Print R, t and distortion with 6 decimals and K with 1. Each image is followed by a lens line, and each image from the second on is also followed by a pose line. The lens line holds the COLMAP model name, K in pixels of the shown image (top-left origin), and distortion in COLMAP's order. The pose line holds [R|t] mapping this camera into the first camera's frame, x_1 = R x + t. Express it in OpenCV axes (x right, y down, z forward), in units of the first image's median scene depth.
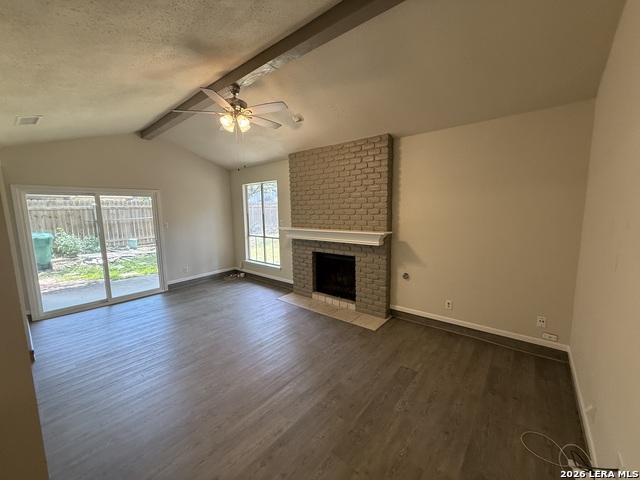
lens RADIAL K [[256.8, 0, 319.4], [0, 256.8, 242.8], [0, 0, 1]] dist [0.000902, -0.000360]
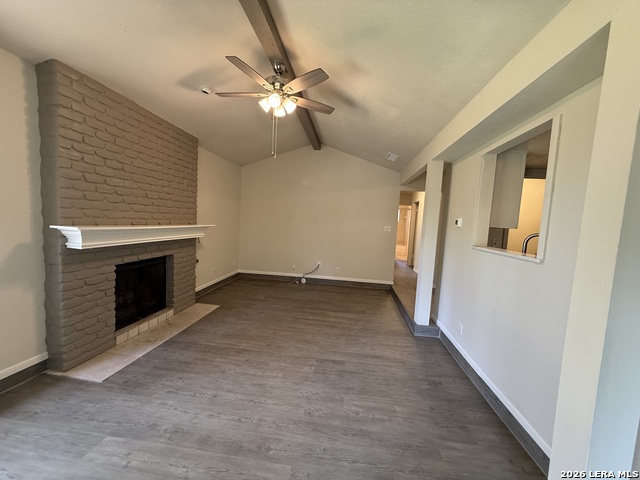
lens RADIAL K [[256.8, 0, 319.4], [0, 256.8, 240.8], [0, 0, 1]] dist [0.000902, -0.000360]
pose [[-0.553655, -0.077755, 0.829108, -0.874414], [0.058589, 0.989527, 0.131923, -0.081392], [-0.830682, 0.121617, -0.543301, 1.049439]]
